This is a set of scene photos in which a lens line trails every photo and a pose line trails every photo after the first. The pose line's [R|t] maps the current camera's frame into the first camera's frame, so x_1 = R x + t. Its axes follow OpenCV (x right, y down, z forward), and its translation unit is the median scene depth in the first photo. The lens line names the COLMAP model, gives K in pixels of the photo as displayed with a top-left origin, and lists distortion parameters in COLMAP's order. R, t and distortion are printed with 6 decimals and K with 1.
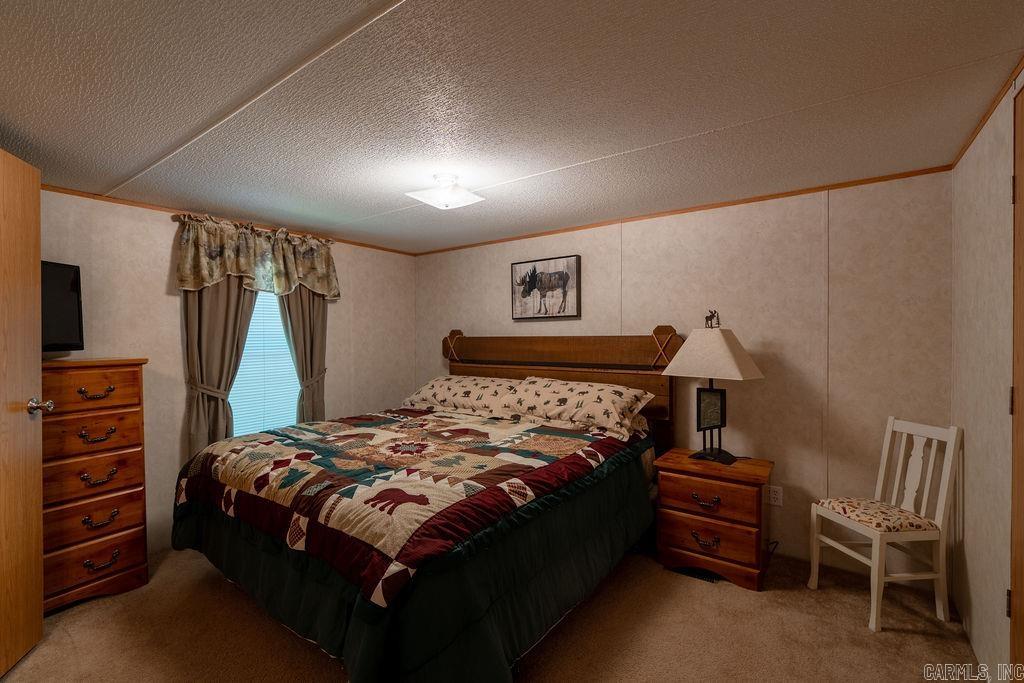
lens RADIAL K [[458.6, 0, 511.7], [0, 458.6, 343.2], [0, 0, 1]] dist [-0.003634, 0.001056]
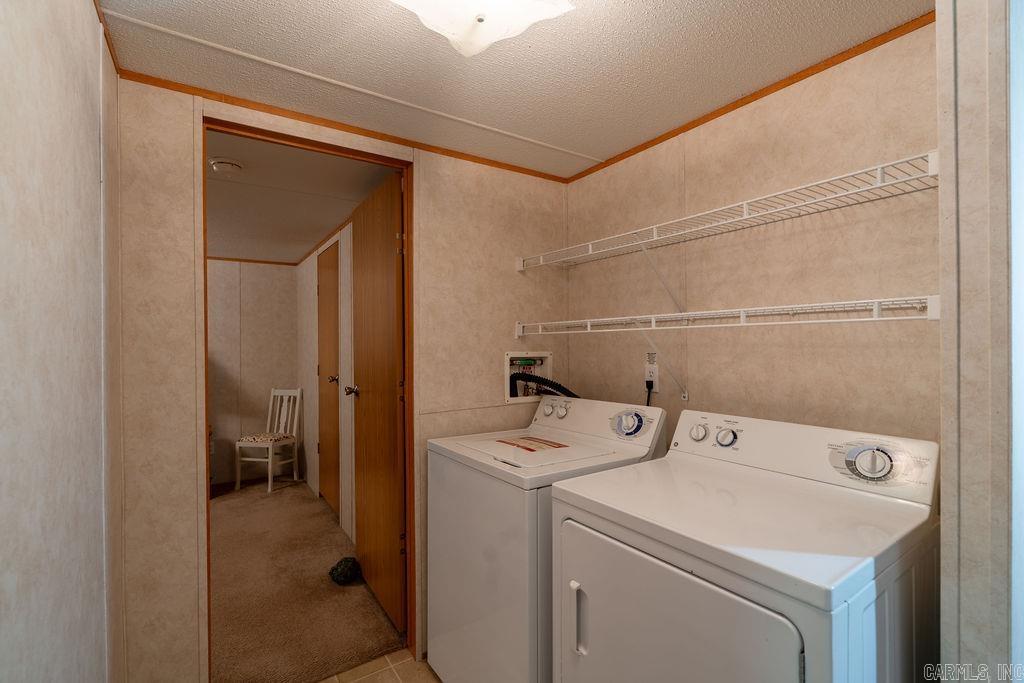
lens RADIAL K [[459.7, 0, 510.2], [0, 459.7, 341.6], [0, 0, 1]] dist [-0.003469, 0.001288]
pose [[0.347174, 0.006606, 0.937777, -0.667809], [0.017396, 0.999758, -0.013483, 0.008497], [-0.937639, 0.020995, 0.346975, -0.637258]]
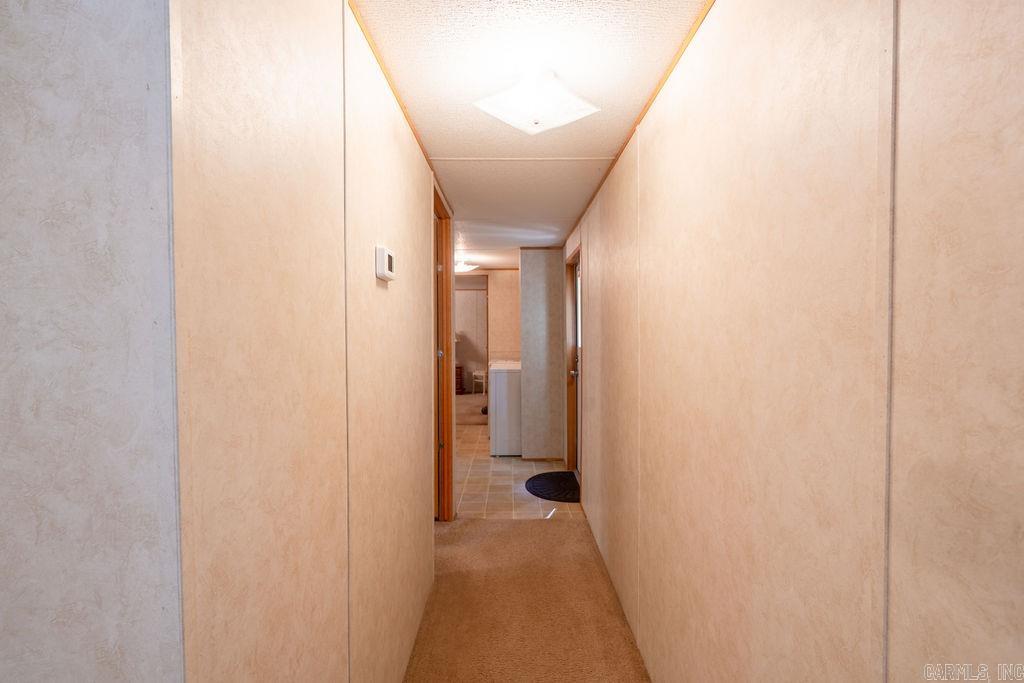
lens RADIAL K [[458.6, 0, 511.7], [0, 458.6, 343.2], [0, 0, 1]] dist [-0.003634, 0.001056]
pose [[0.816896, -0.015483, 0.576577, -1.496101], [0.008478, 0.999854, 0.014838, 0.036942], [-0.576722, -0.007233, 0.816908, -2.696273]]
